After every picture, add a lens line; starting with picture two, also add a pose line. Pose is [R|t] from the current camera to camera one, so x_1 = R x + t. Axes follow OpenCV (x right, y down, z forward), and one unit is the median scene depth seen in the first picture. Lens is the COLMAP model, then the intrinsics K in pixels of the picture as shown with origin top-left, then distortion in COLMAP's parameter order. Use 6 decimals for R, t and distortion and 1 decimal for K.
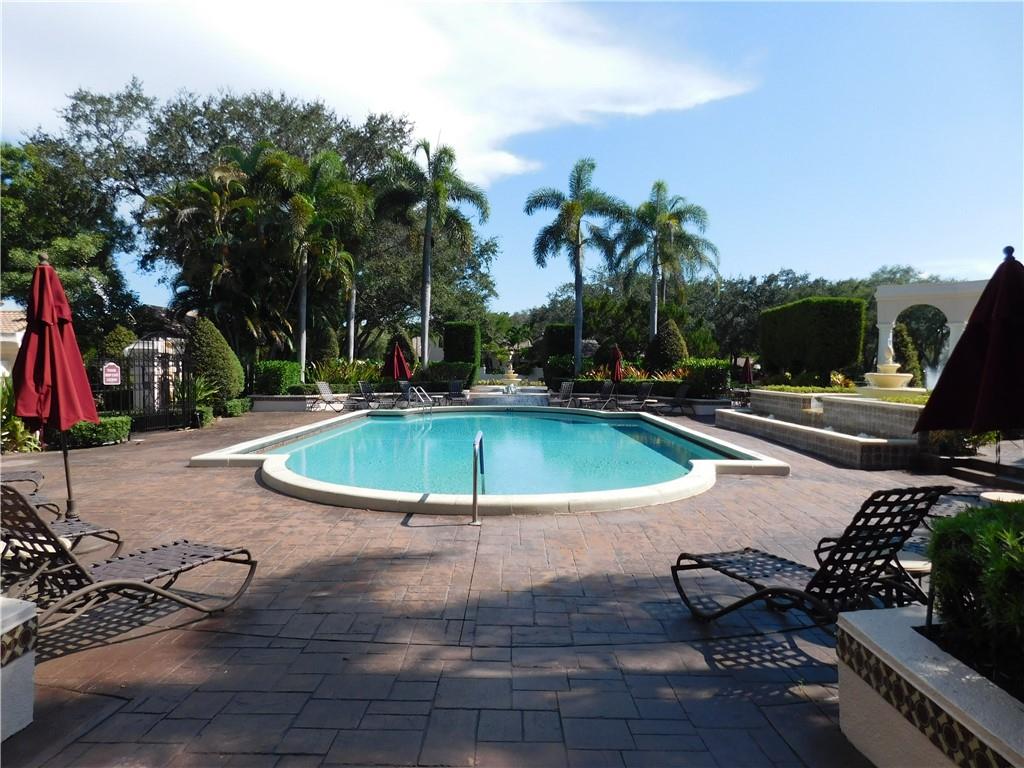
lens RADIAL K [[689.0, 0, 512.0], [0, 689.0, 384.0], [0, 0, 1]] dist [-0.000229, -0.000089]
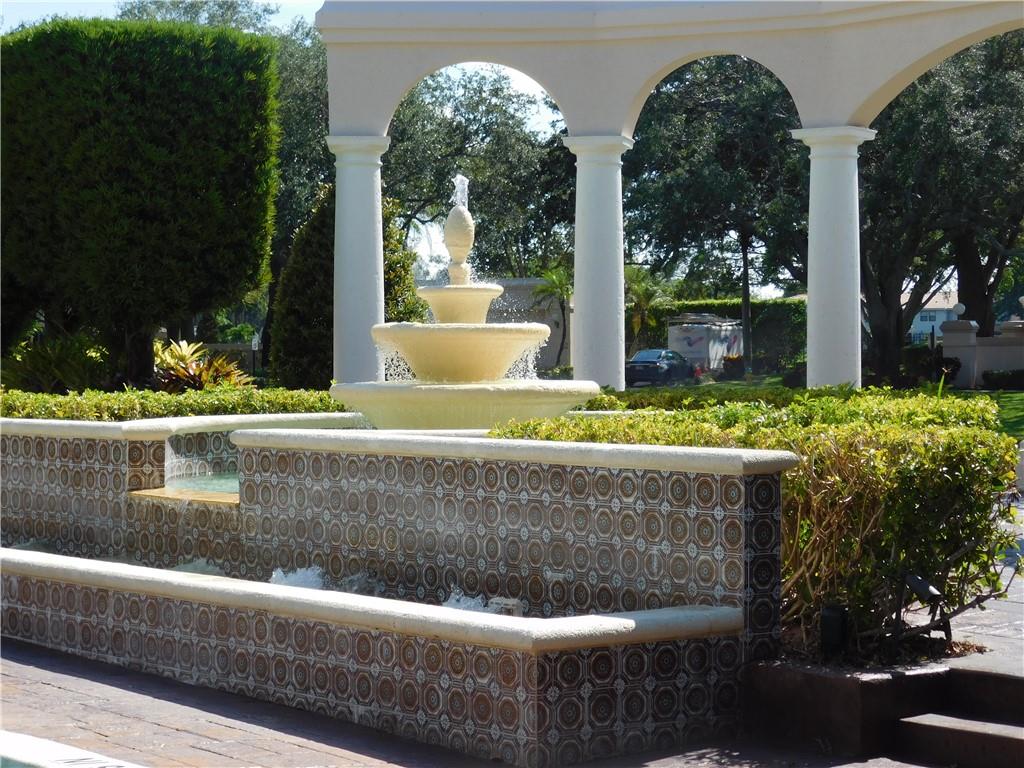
lens RADIAL K [[2378.2, 0, 512.0], [0, 2378.2, 384.0], [0, 0, 1]] dist [0.311851, -0.139826]
pose [[0.783290, -0.037146, 0.620546, 0.040309], [0.039652, 0.999166, 0.009760, -0.001237], [-0.620391, 0.016961, 0.784109, 0.350483]]
